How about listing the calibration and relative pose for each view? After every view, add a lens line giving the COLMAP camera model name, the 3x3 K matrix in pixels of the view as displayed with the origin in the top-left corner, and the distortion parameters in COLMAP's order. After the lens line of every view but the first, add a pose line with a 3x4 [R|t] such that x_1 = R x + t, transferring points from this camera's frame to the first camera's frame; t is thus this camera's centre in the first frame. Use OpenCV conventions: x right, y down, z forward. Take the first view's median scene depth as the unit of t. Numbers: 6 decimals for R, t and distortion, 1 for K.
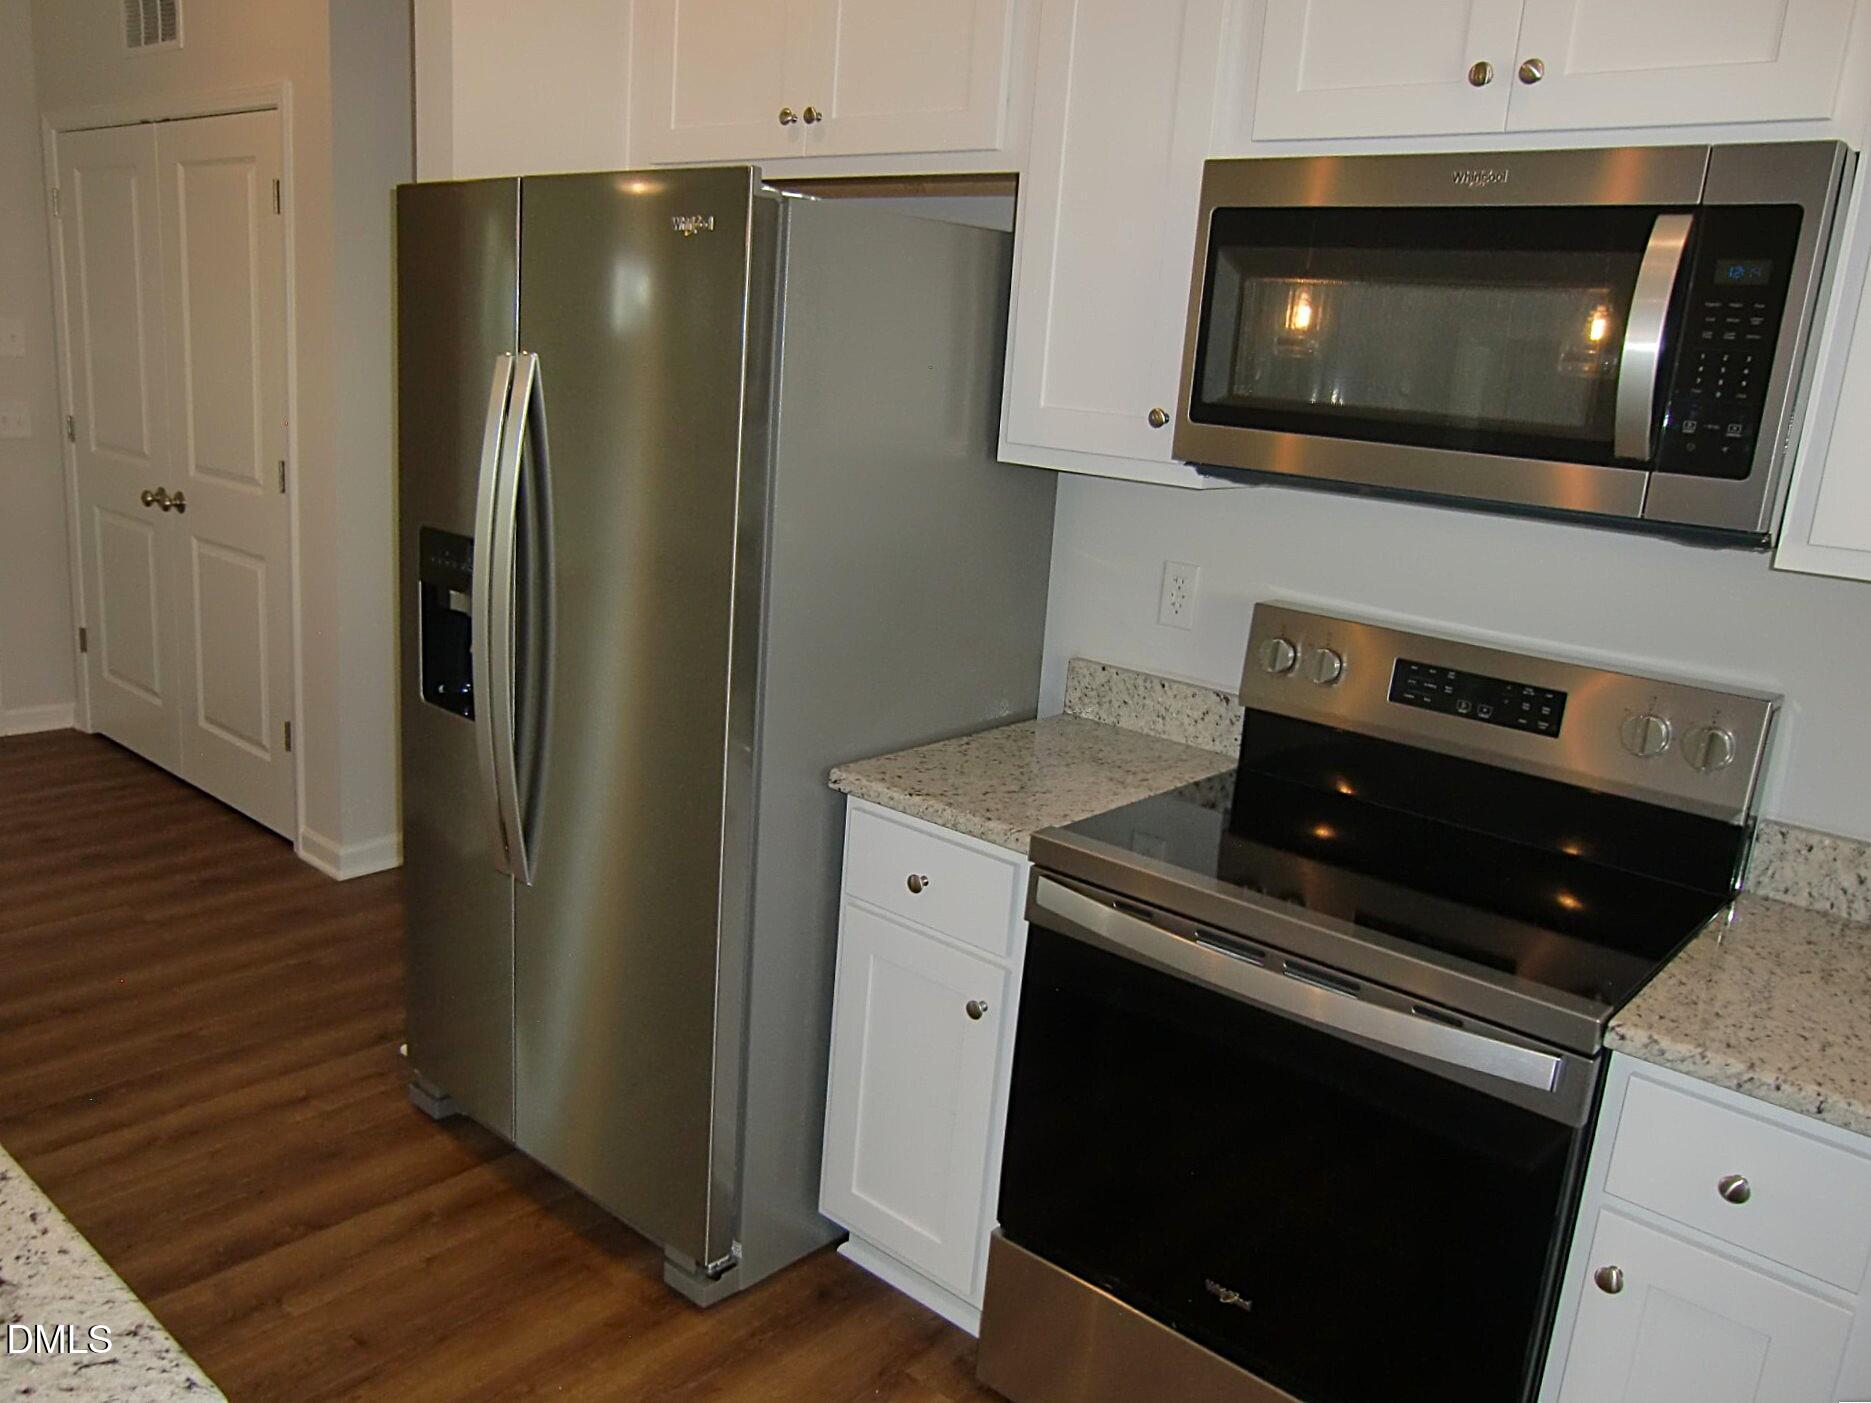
lens RADIAL K [[1478.1, 0, 906.5], [0, 1478.1, 707.8], [0, 0, 1]] dist [-0.119938, 0.147129]
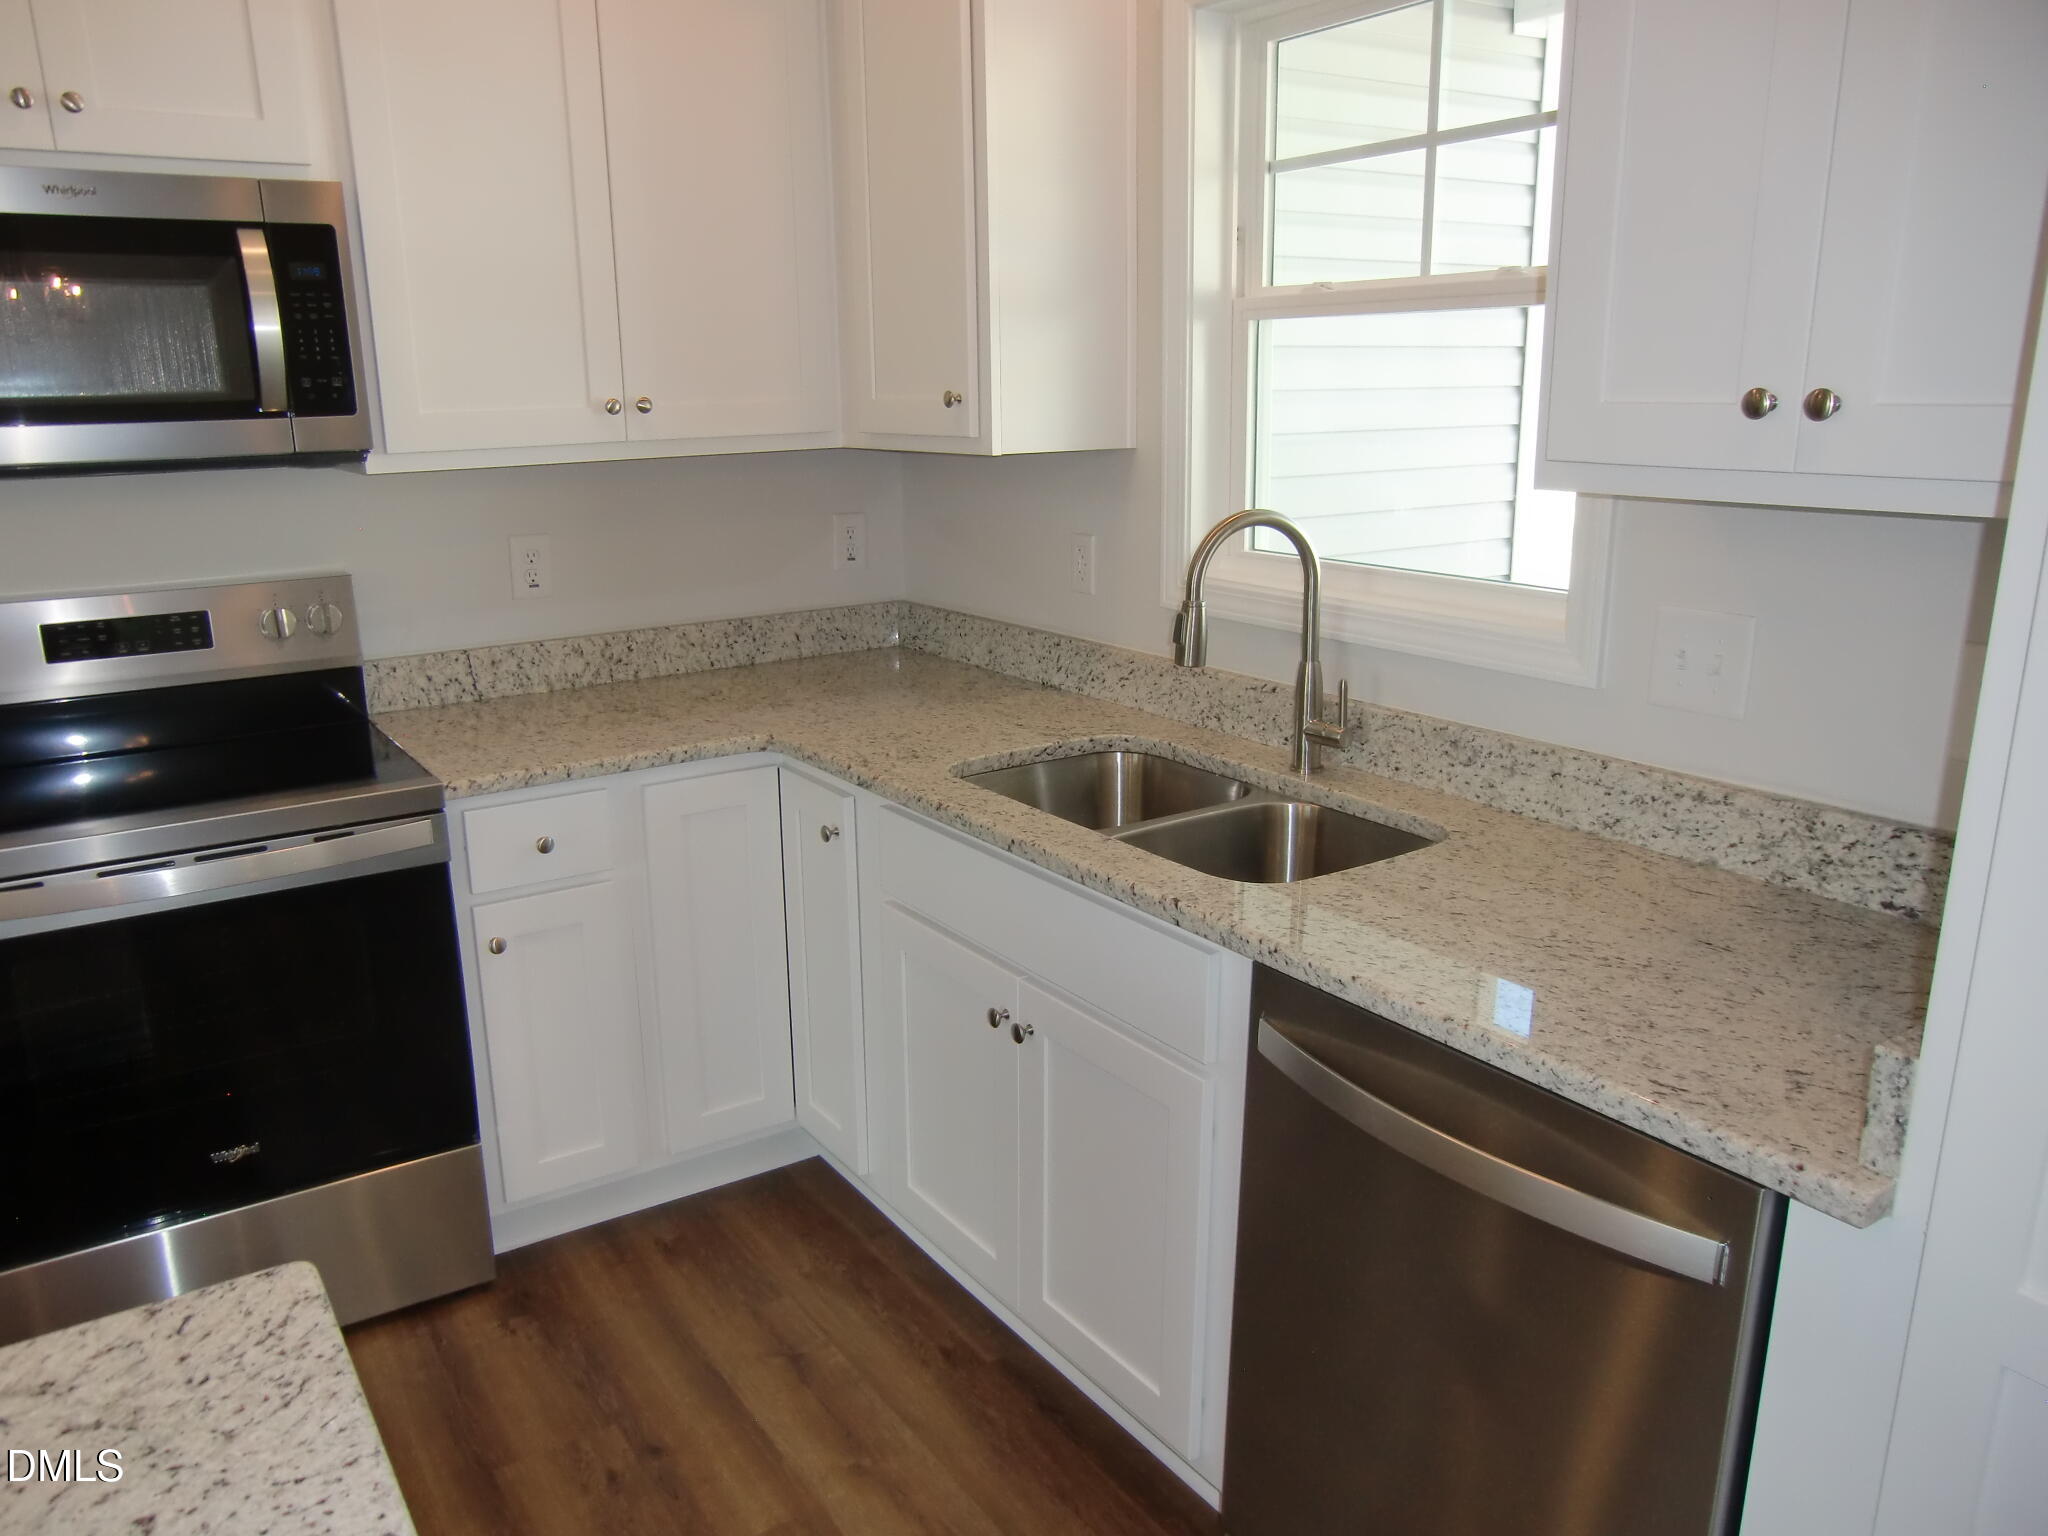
lens RADIAL K [[1495.3, 0, 974.6], [0, 1495.3, 772.3], [0, 0, 1]] dist [-0.113025, 0.135963]
pose [[0.261738, -0.319597, 0.910687, -0.554725], [0.264018, 0.931300, 0.250950, -0.021550], [-0.928325, 0.174754, 0.328136, -0.002816]]
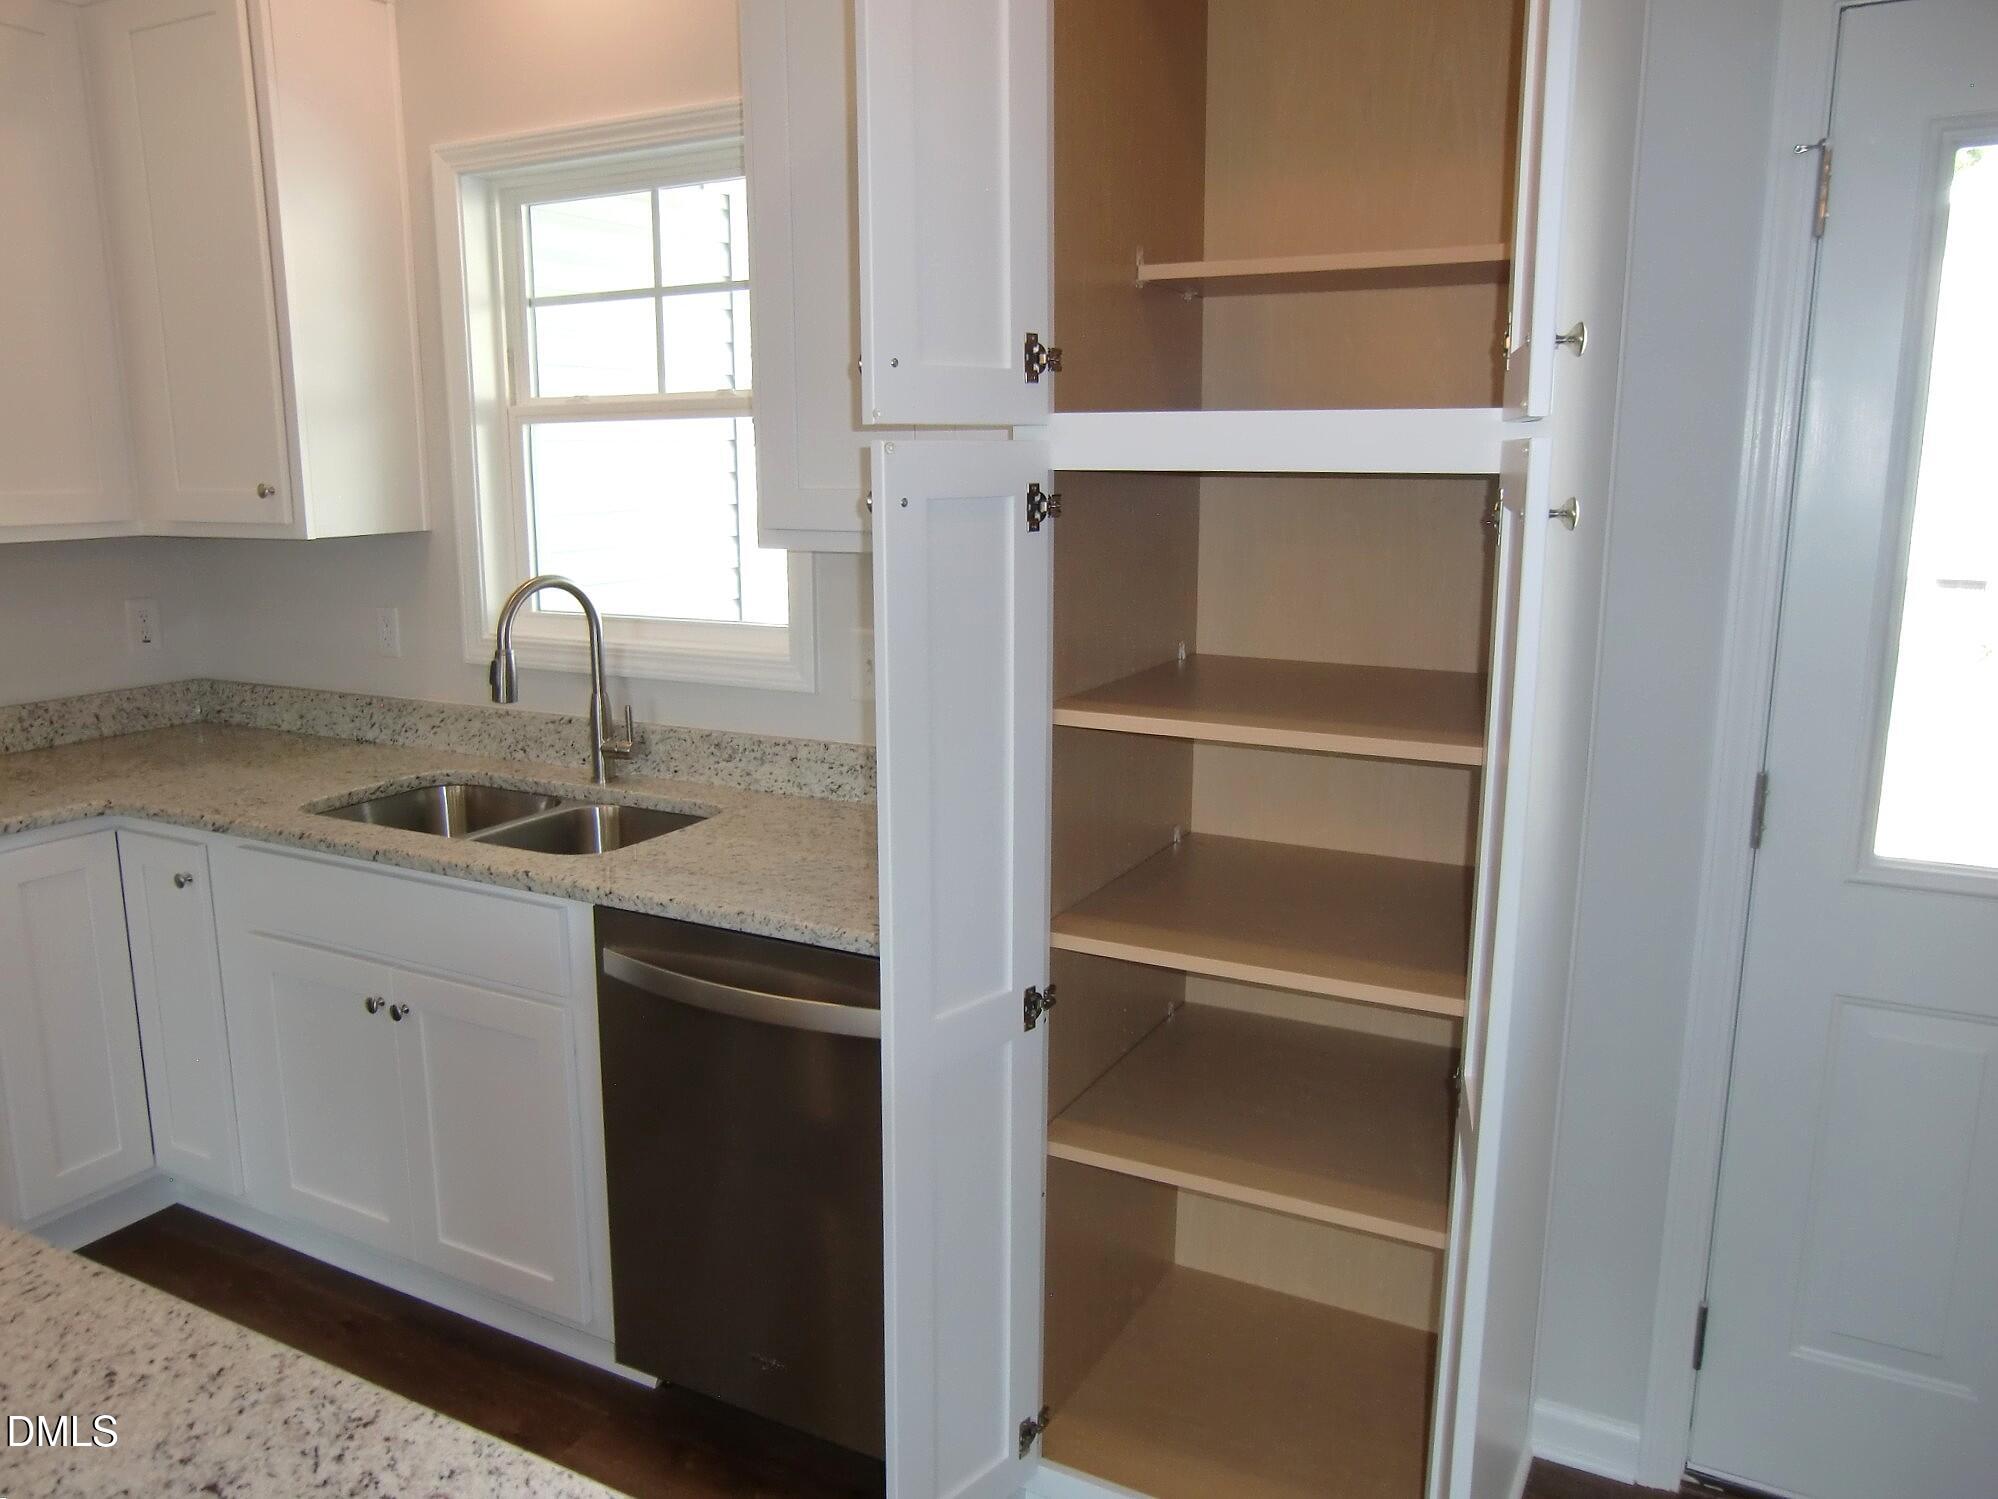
lens RADIAL K [[1488.1, 0, 947.5], [0, 1488.1, 749.3], [0, 0, 1]] dist [-0.111363, 0.138874]
pose [[-0.221129, -0.256435, 0.940927, -0.842963], [0.222282, 0.926164, 0.304650, -0.056081], [-0.949575, 0.276518, -0.147801, 0.023452]]
